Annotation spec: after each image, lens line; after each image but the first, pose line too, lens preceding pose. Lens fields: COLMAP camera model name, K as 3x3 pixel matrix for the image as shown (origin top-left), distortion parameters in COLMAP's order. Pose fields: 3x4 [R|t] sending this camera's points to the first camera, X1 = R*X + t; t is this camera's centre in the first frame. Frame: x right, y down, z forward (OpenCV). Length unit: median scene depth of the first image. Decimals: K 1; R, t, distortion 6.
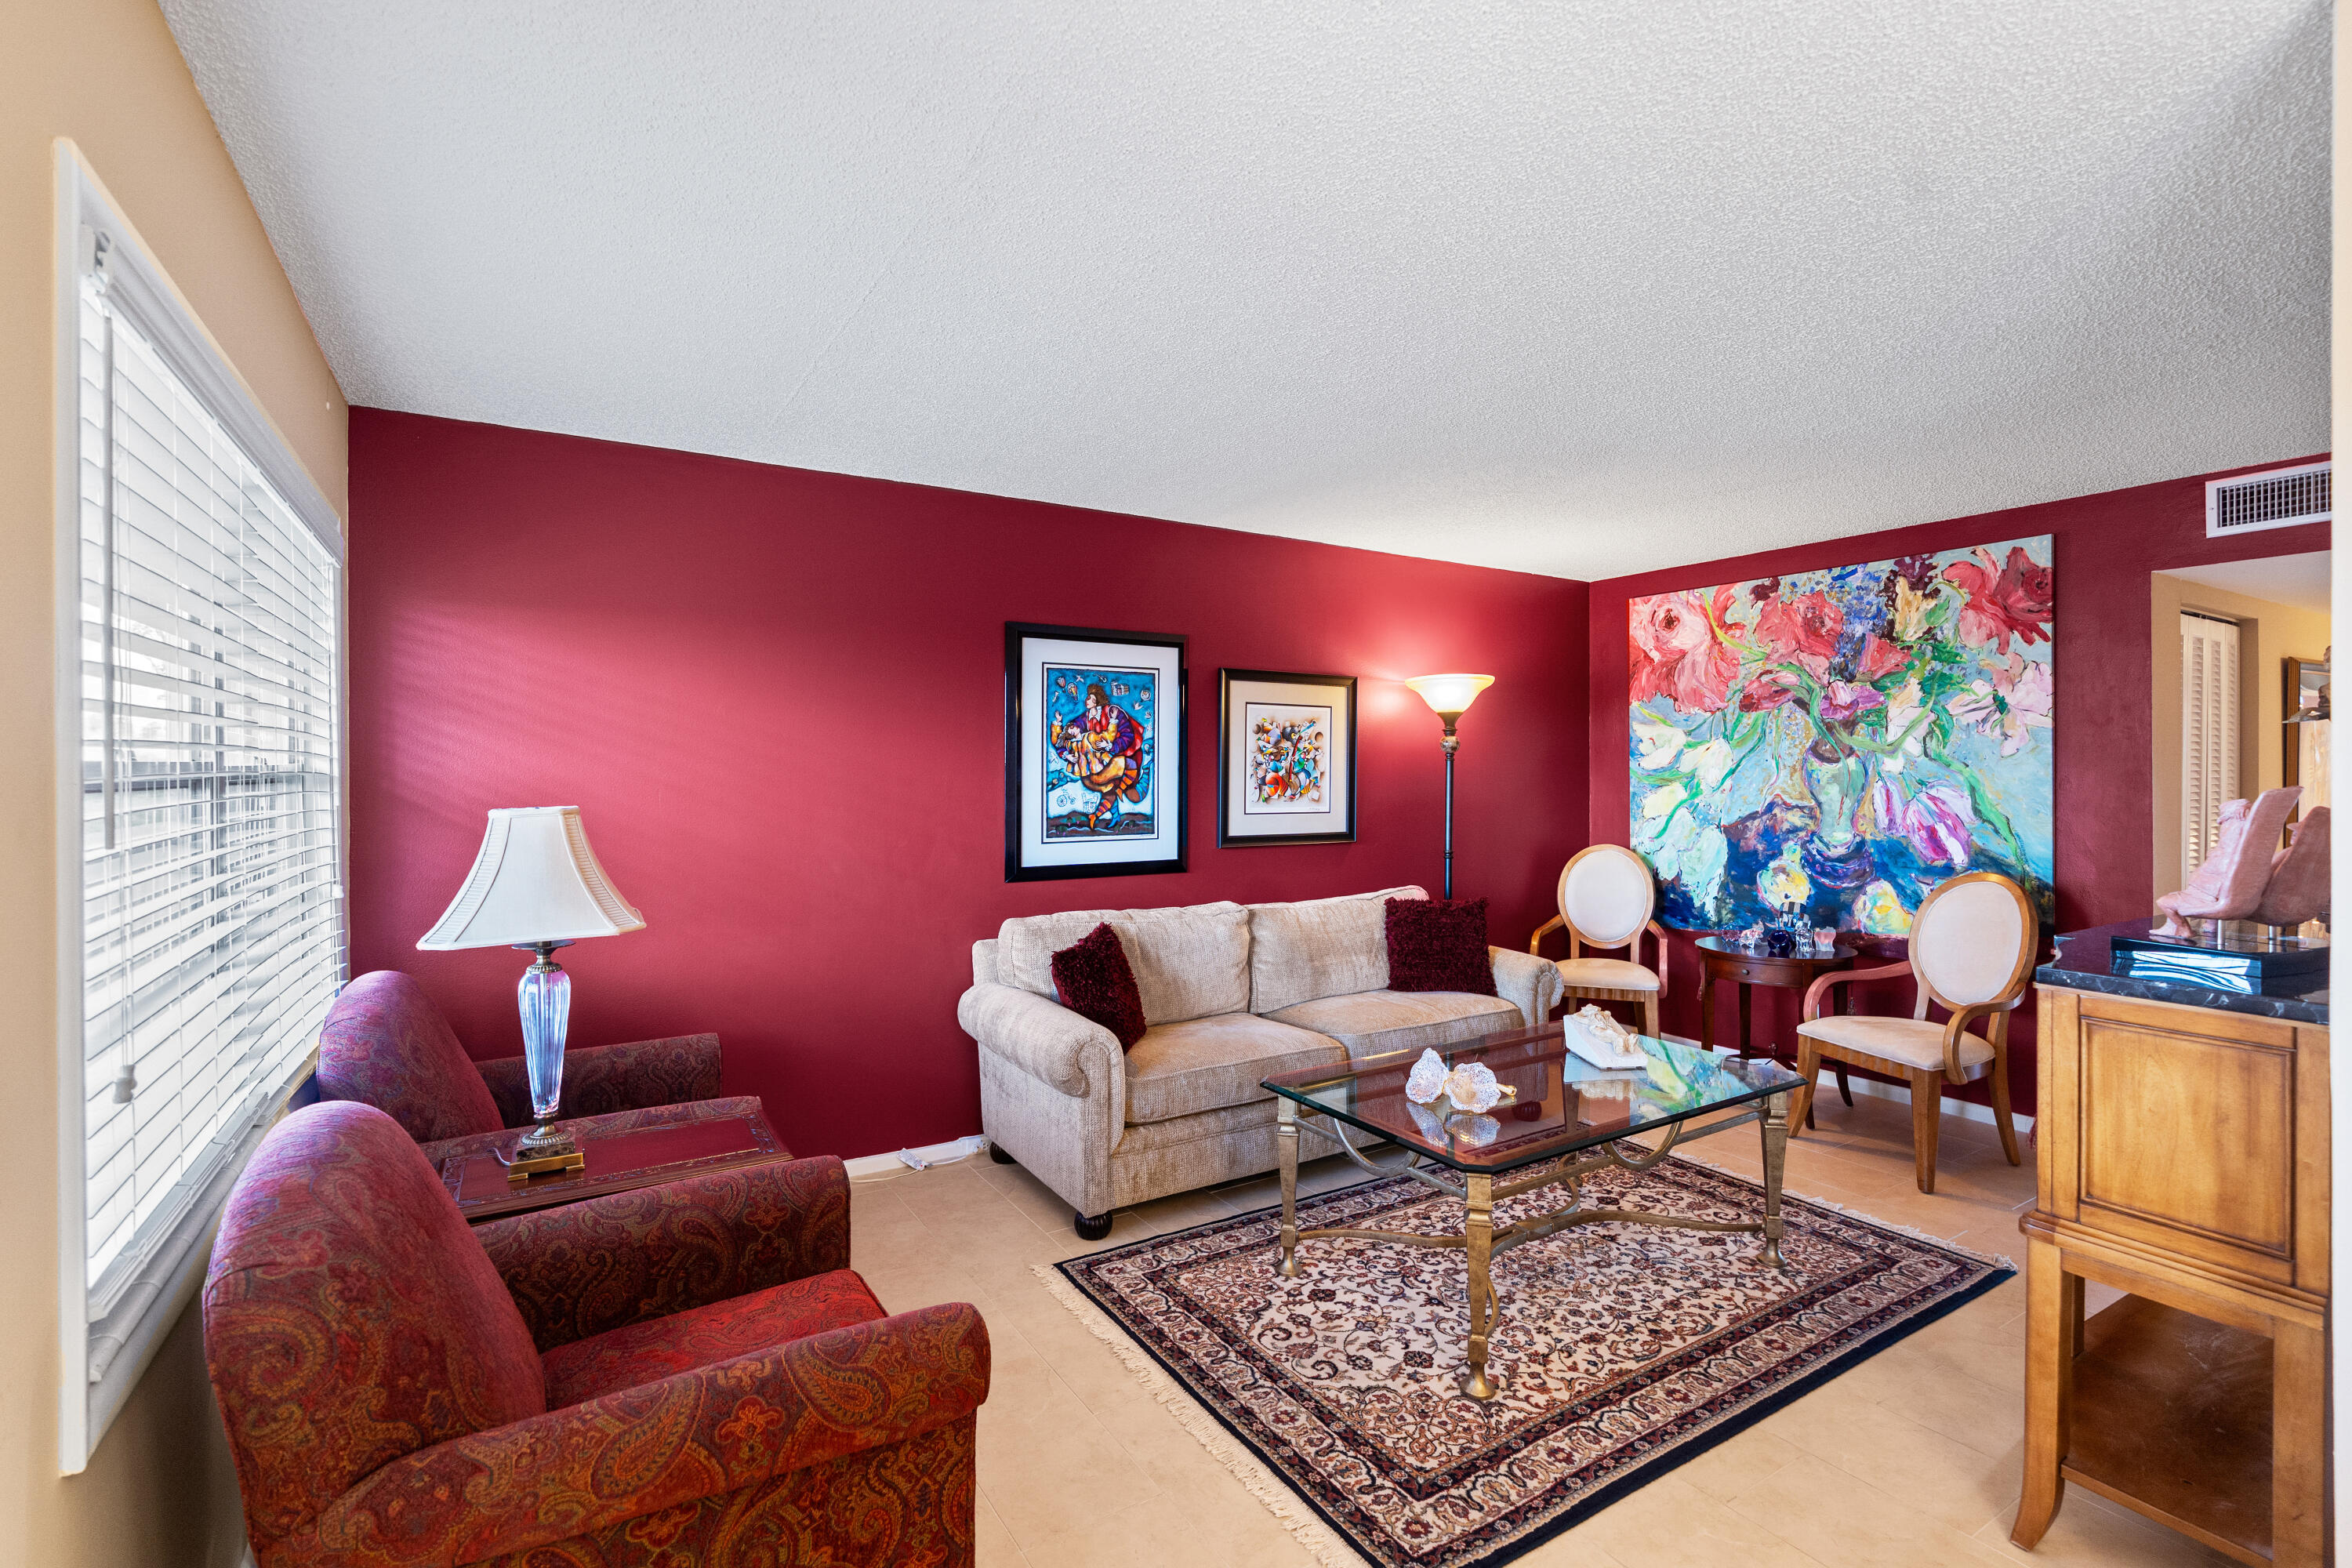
lens RADIAL K [[1080.0, 0, 1179.4], [0, 1080.0, 774.8], [0, 0, 1]] dist [-0.008367, 0.004045]
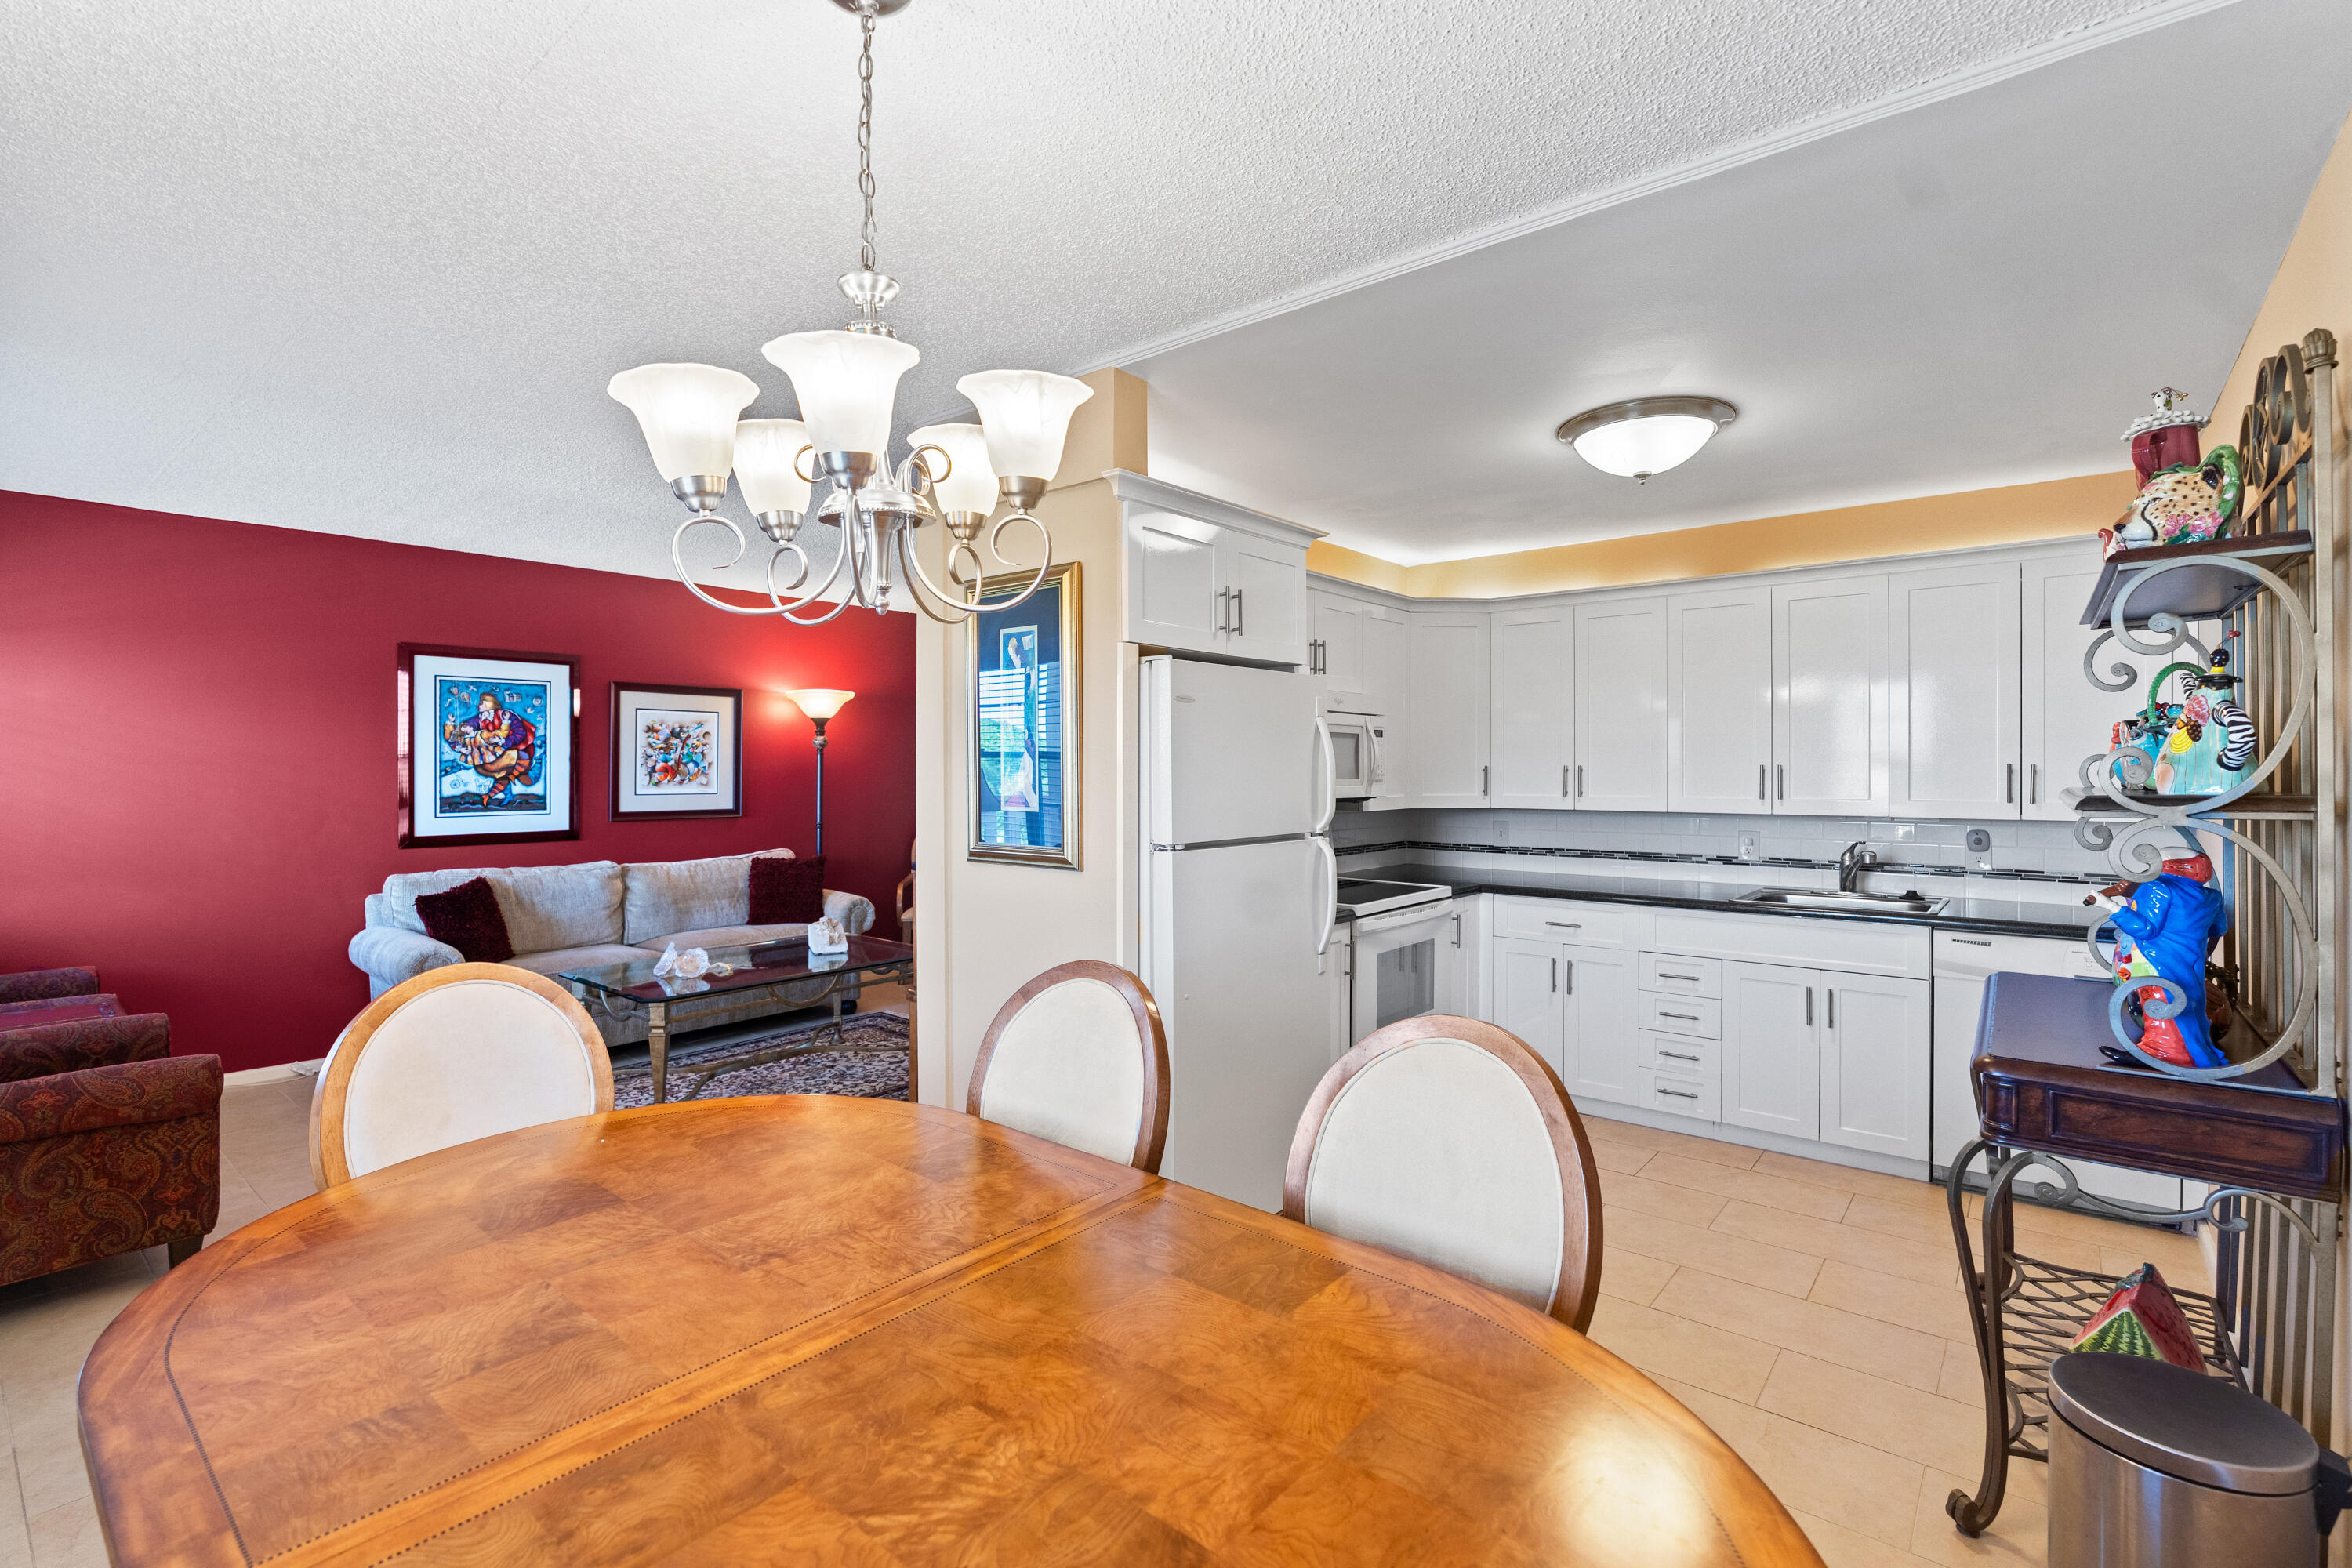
lens RADIAL K [[1080.0, 0, 1180.6], [0, 1080.0, 771.9], [0, 0, 1]] dist [-0.008367, 0.004045]
pose [[0.947546, 0.000710, 0.319618, 0.288335], [-0.002073, 0.999990, 0.003923, 0.002718], [-0.319612, -0.004380, 0.947538, -0.462618]]
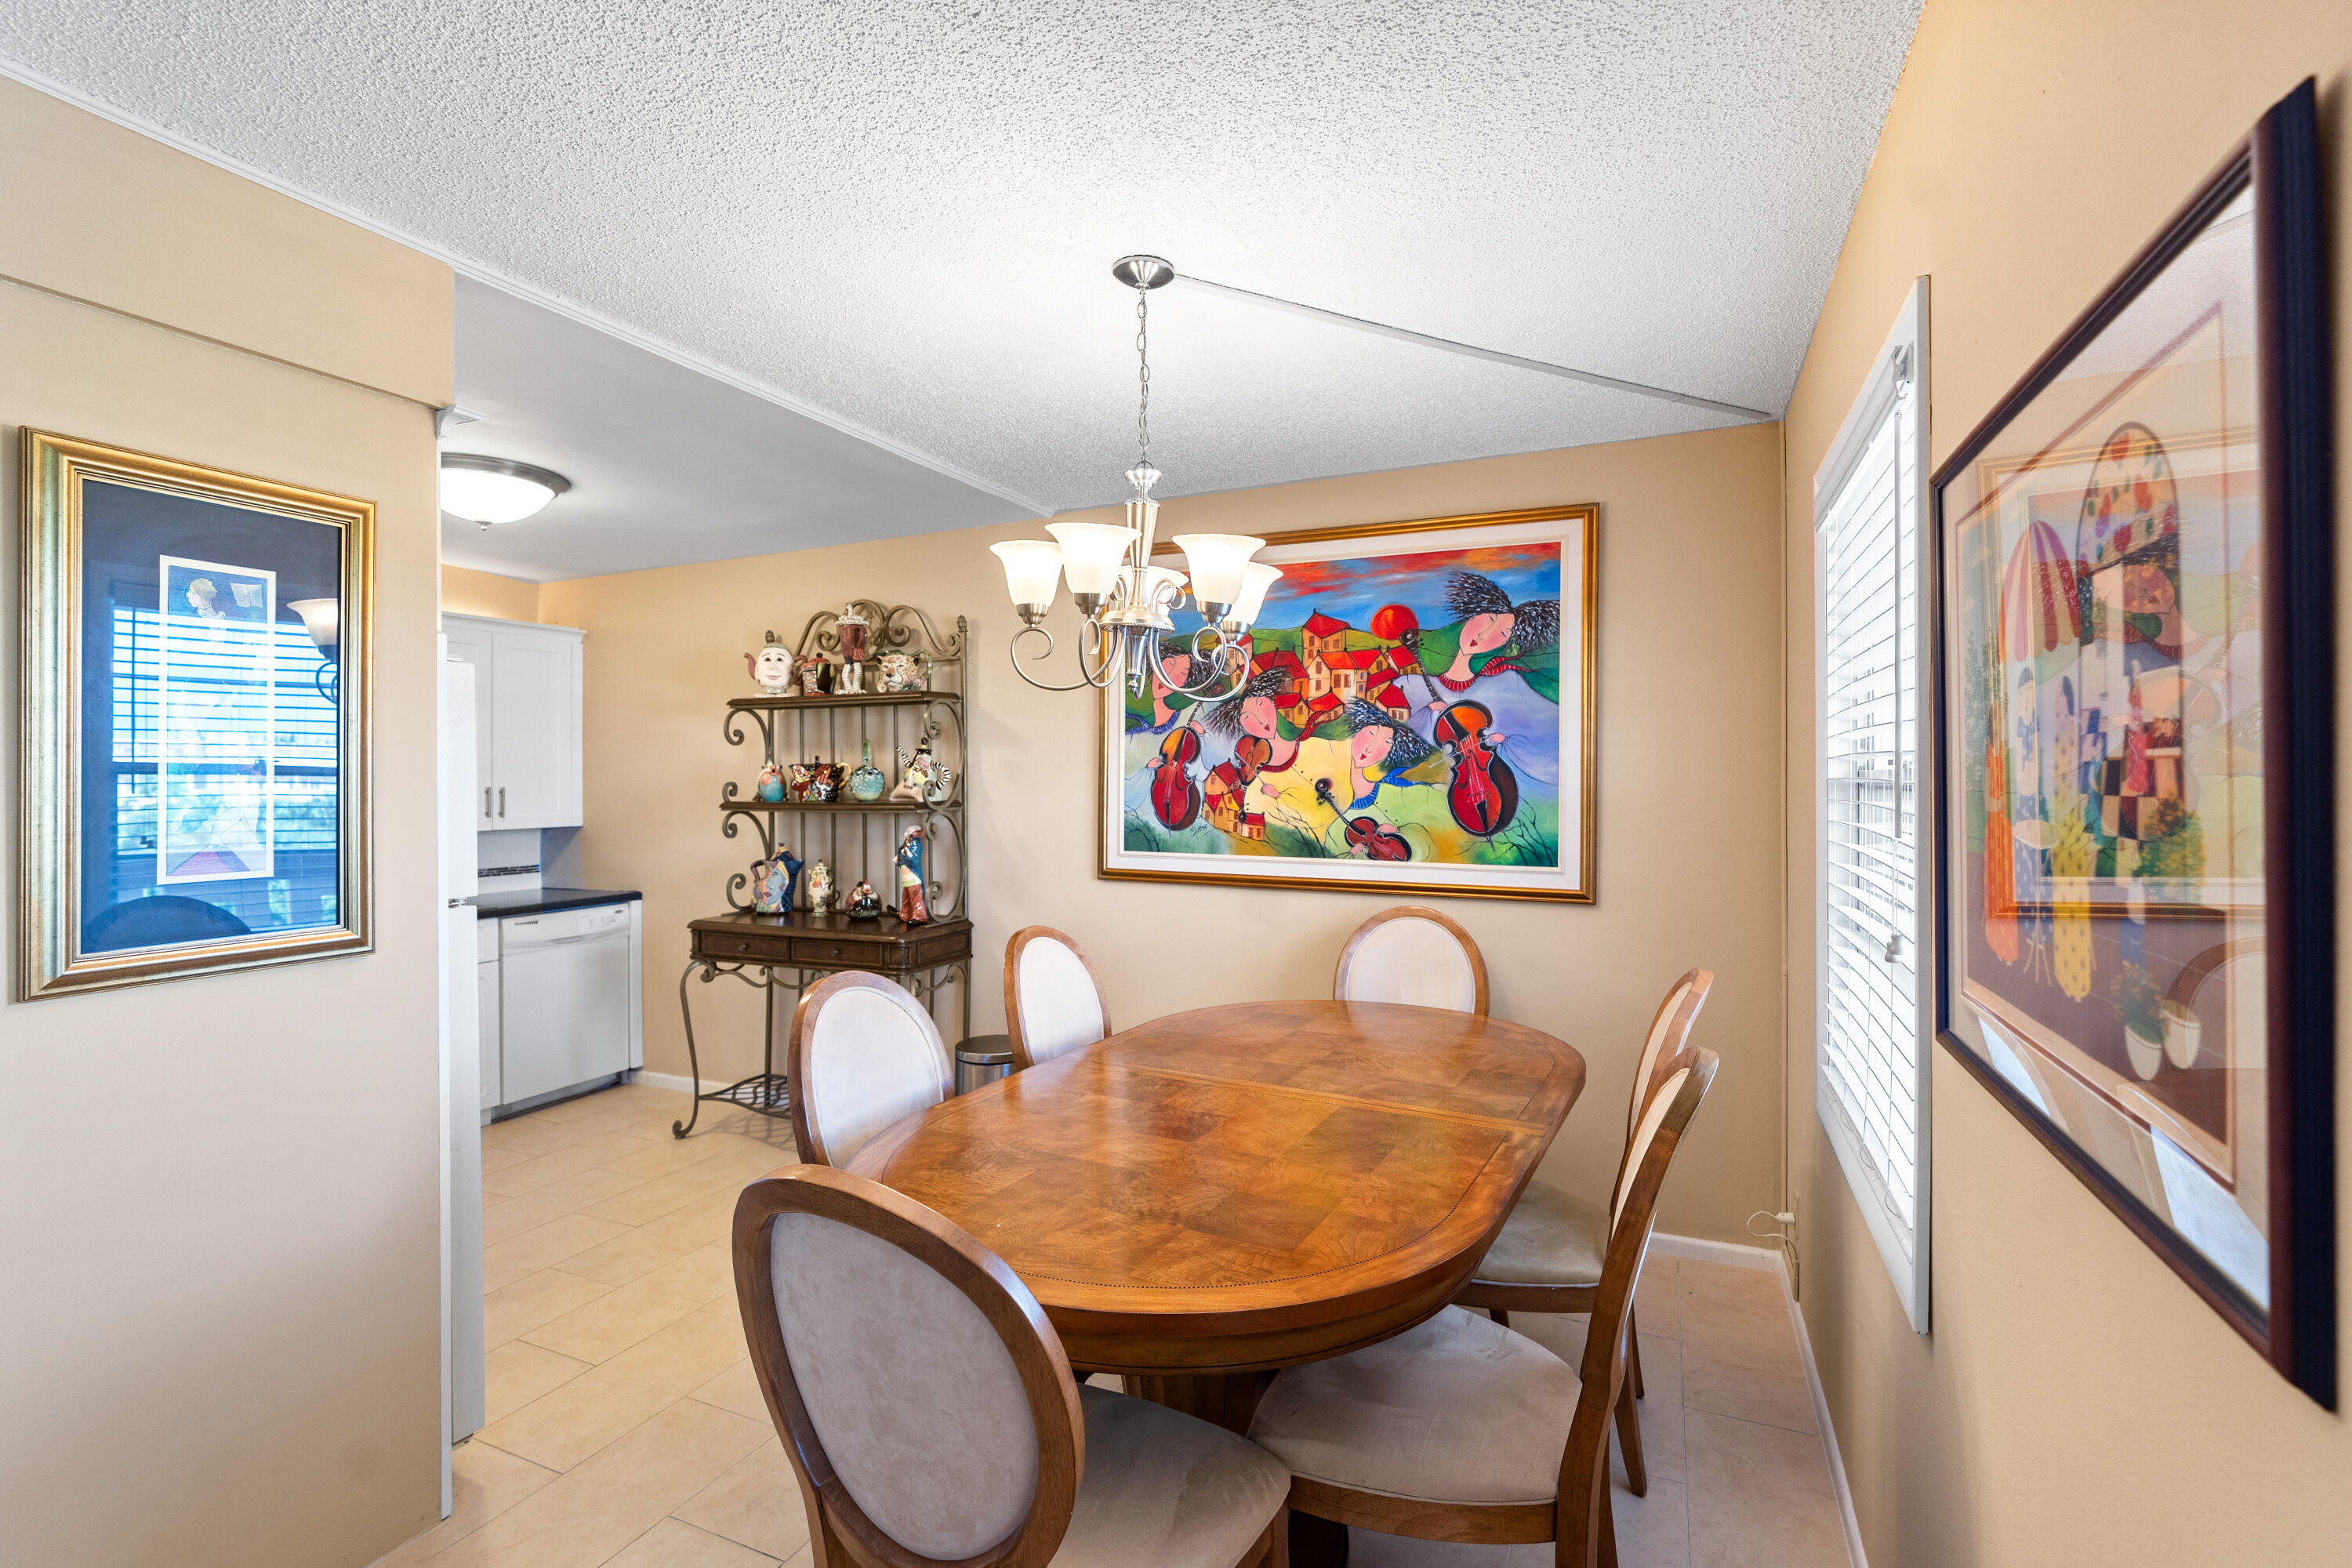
lens RADIAL K [[1080.0, 0, 1180.4], [0, 1080.0, 773.5], [0, 0, 1]] dist [-0.008367, 0.004045]
pose [[-0.558634, 0.008292, 0.829373, -0.129070], [0.005667, 0.999965, -0.006181, -0.004793], [-0.829395, 0.001247, -0.558661, 0.172524]]
